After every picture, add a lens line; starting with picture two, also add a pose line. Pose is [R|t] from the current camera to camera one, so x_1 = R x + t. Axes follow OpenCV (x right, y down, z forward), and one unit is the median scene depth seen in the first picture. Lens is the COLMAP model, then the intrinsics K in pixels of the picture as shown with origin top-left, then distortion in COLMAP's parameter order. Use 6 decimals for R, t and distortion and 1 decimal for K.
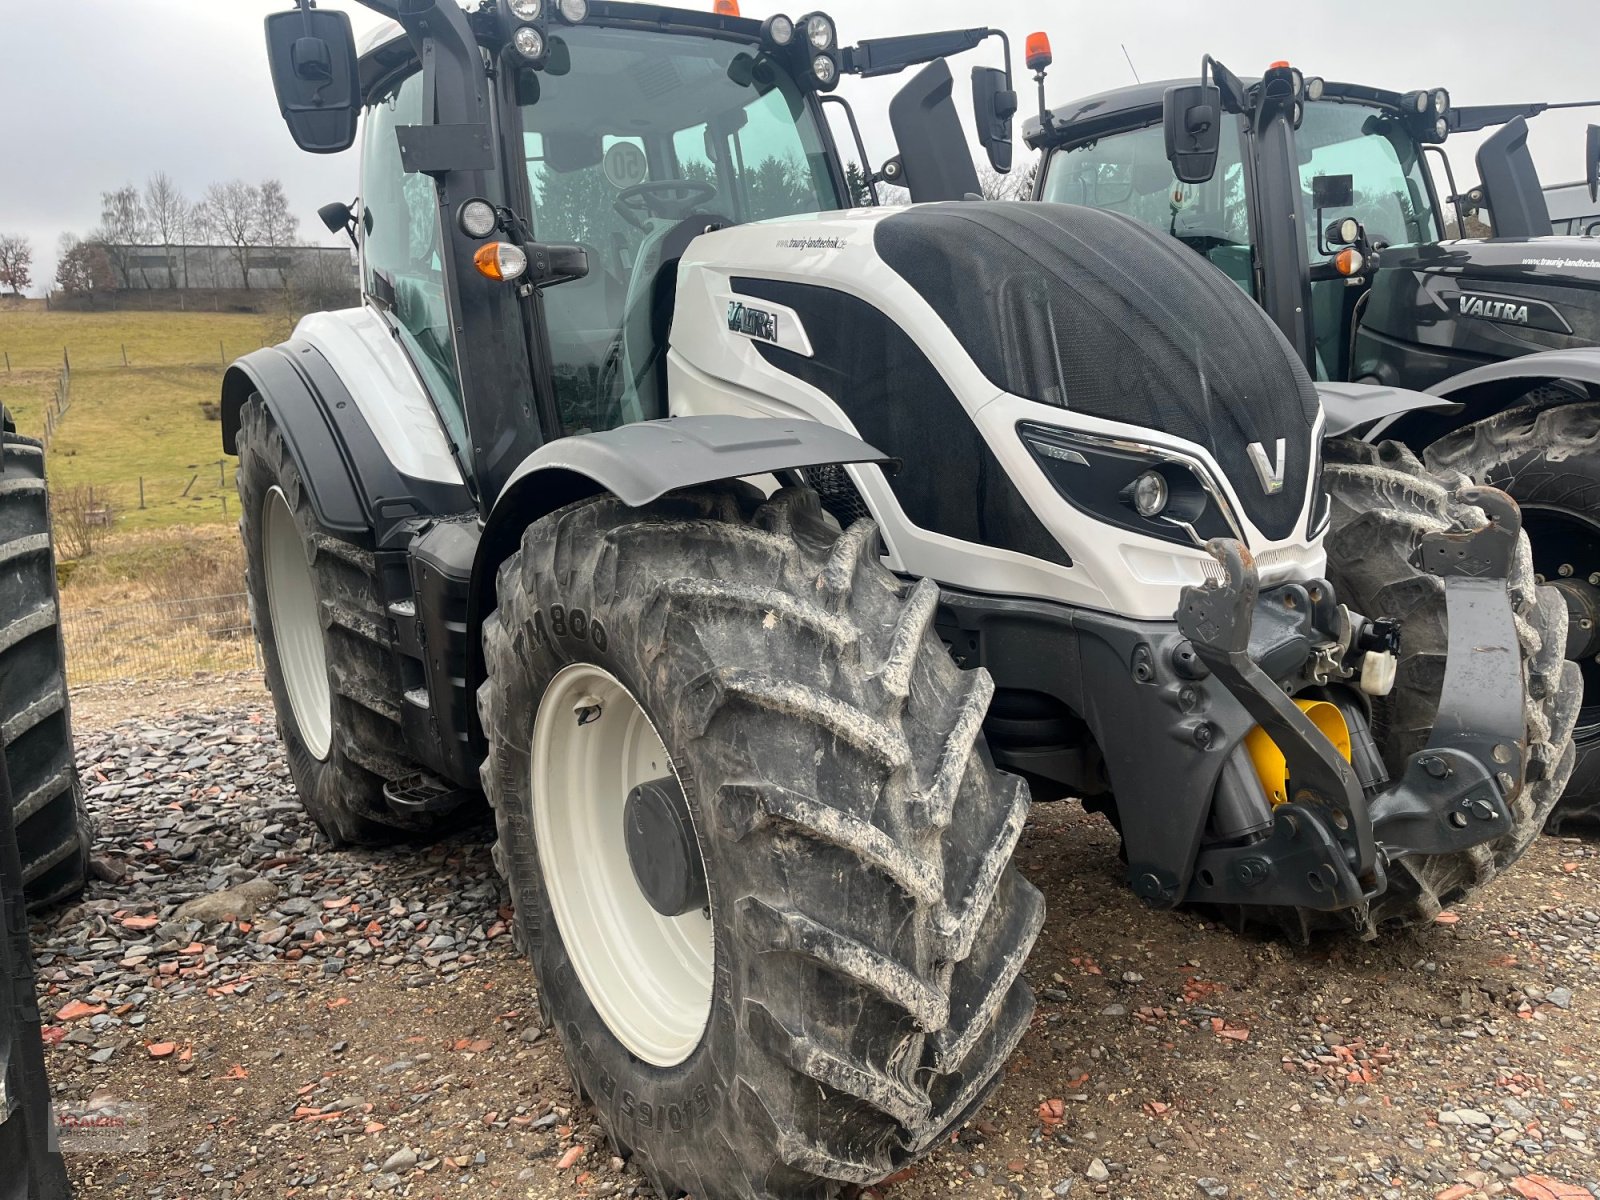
lens RADIAL K [[1214.9, 0, 804.1], [0, 1214.9, 606.7], [0, 0, 1]] dist [0.074639, -0.108350]
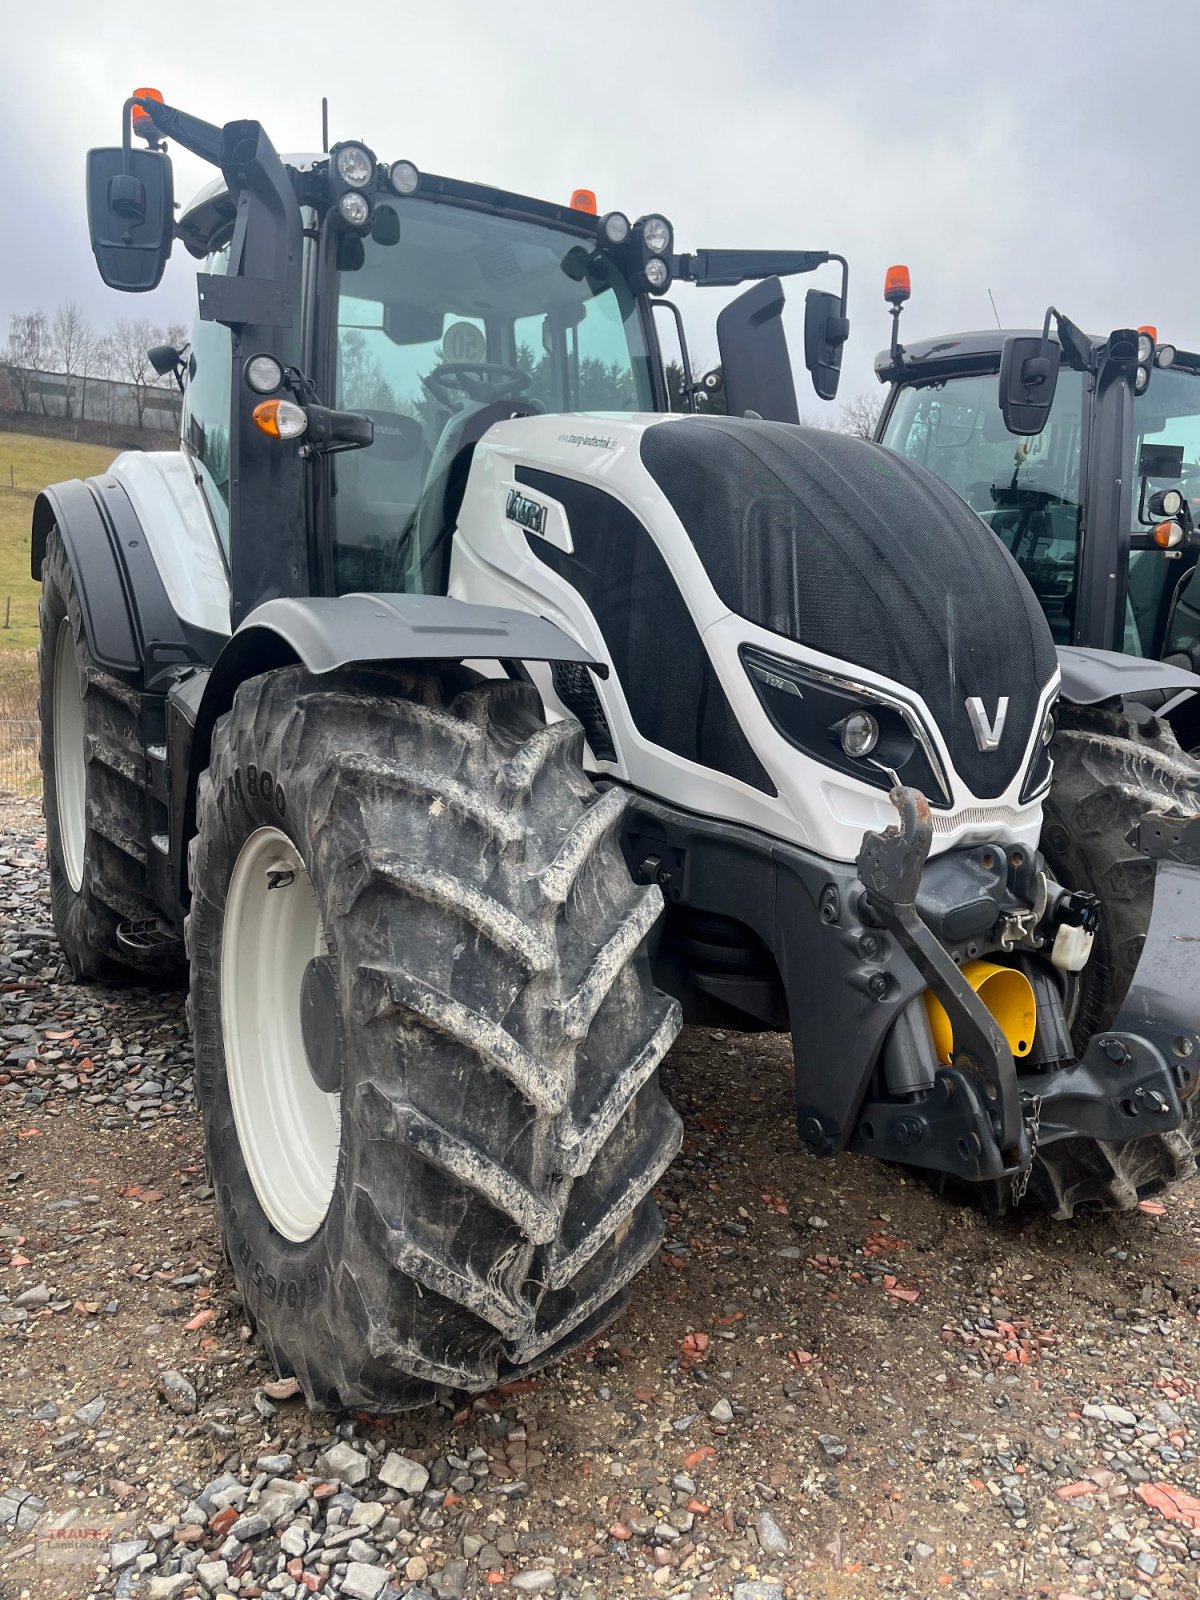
lens RADIAL K [[1214.9, 0, 612.4], [0, 1214.9, 802.9], [0, 0, 1]] dist [0.074639, -0.108350]
pose [[0.990430, 0.135234, -0.027567, 0.086563], [-0.135398, 0.990782, -0.004167, -0.004520], [0.026750, 0.007860, 0.999611, 0.010962]]
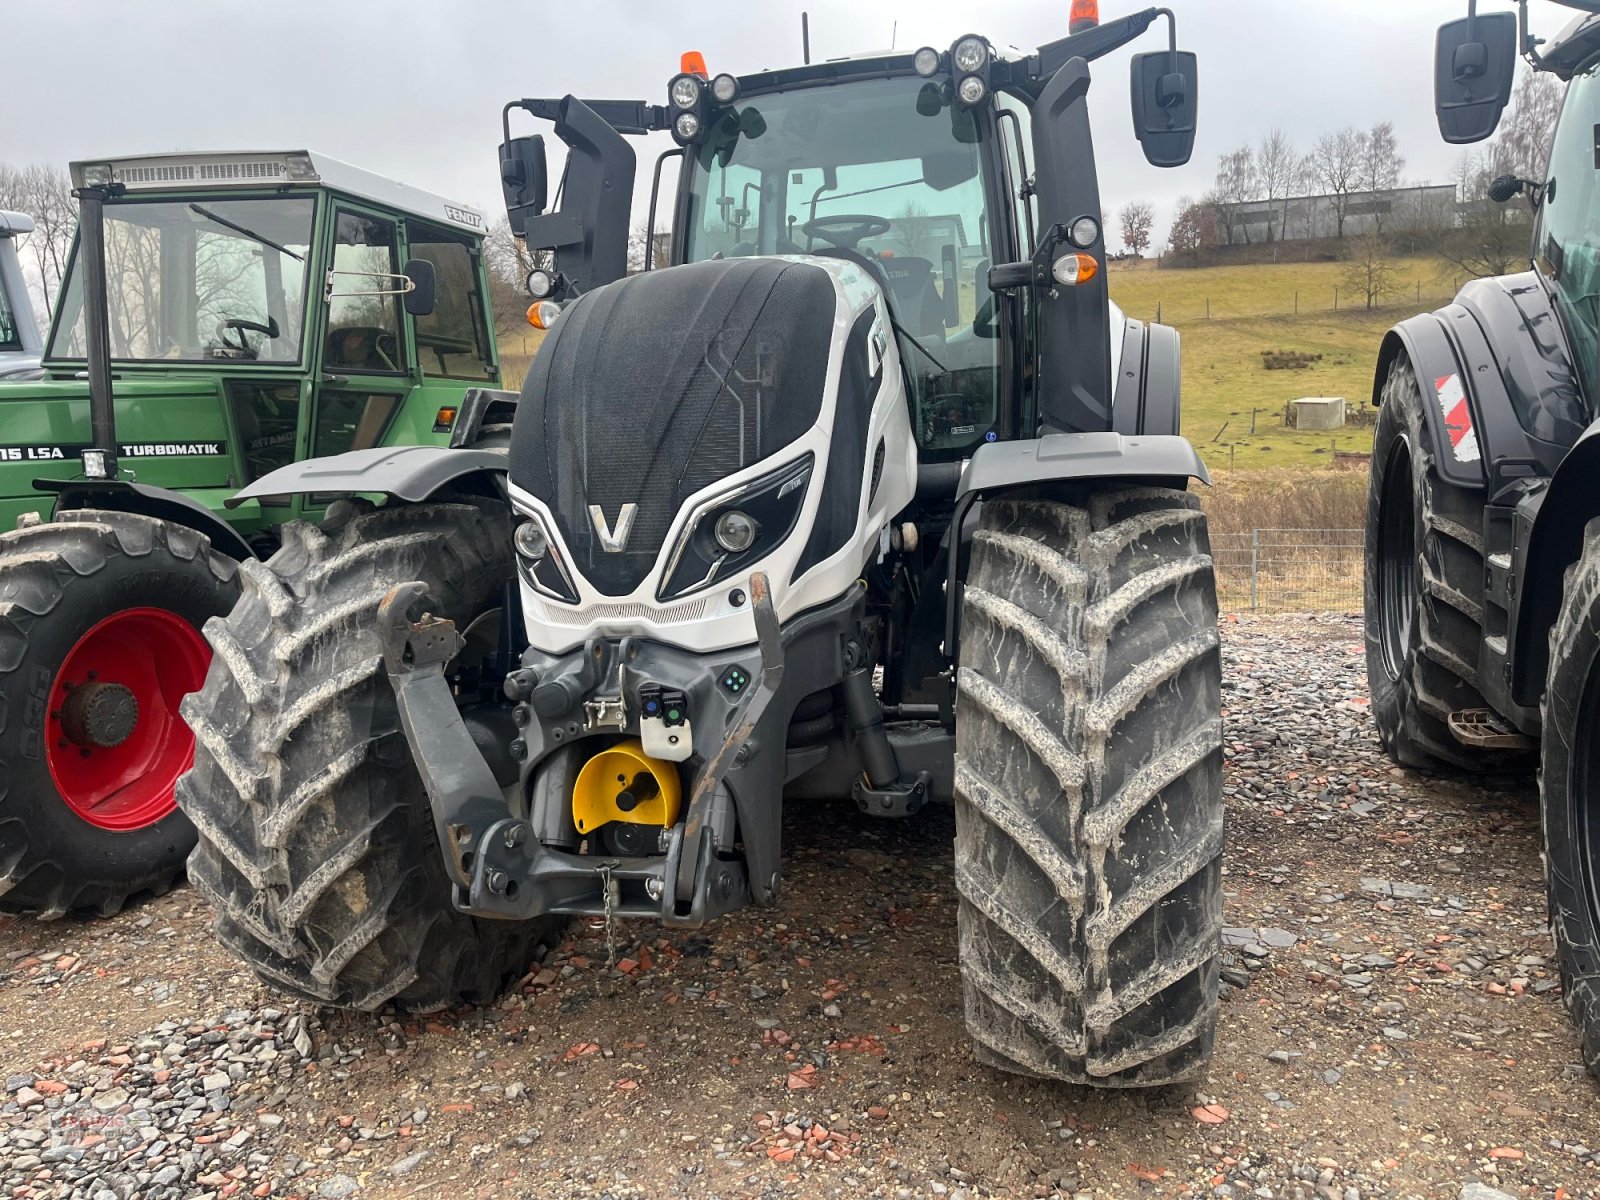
lens RADIAL K [[1214.9, 0, 815.5], [0, 1214.9, 601.4], [0, 0, 1]] dist [0.074639, -0.108350]
pose [[0.676011, 0.151804, -0.721085, 0.941900], [-0.124058, 0.988029, 0.091699, -0.124794], [0.726373, 0.027467, 0.686751, 0.284489]]
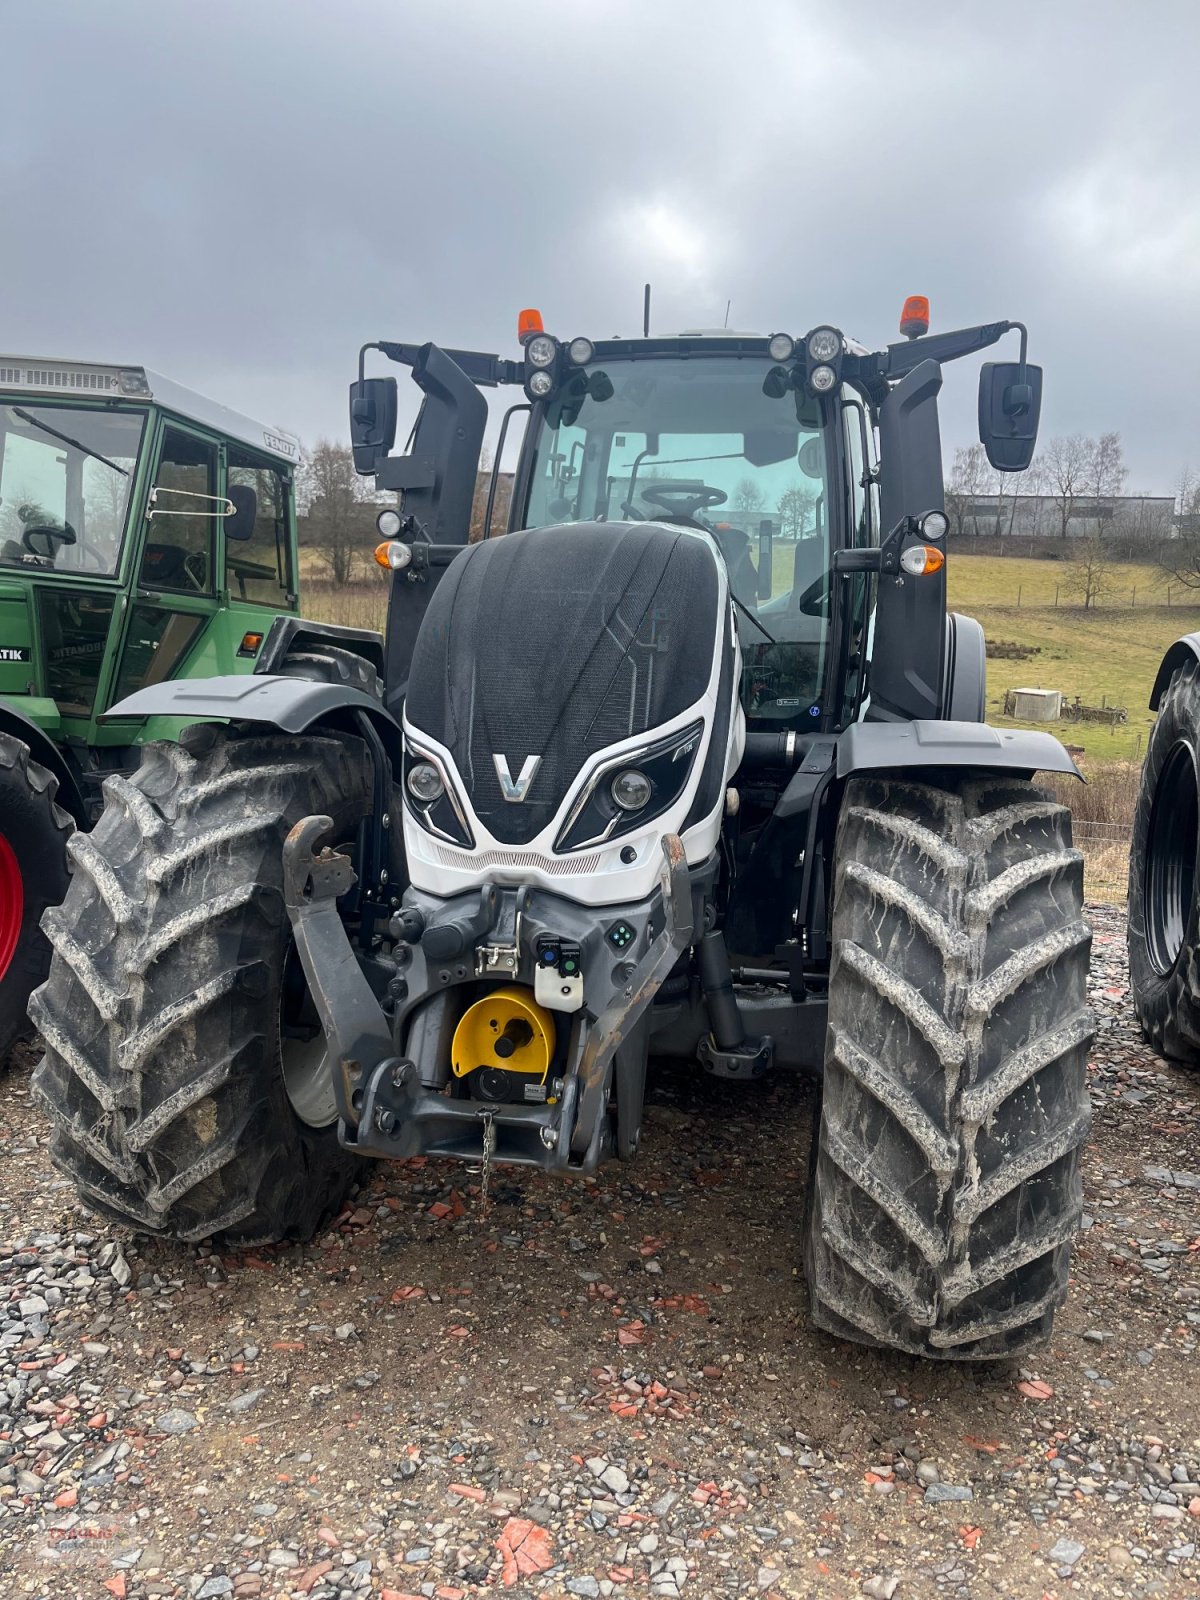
lens RADIAL K [[1214.9, 0, 611.2], [0, 1214.9, 808.6], [0, 0, 1]] dist [0.074639, -0.108350]
pose [[0.709900, 0.181764, -0.680444, 0.873150], [-0.205447, 0.977549, 0.046788, -0.113776], [0.673671, 0.106581, 0.731305, 0.186215]]
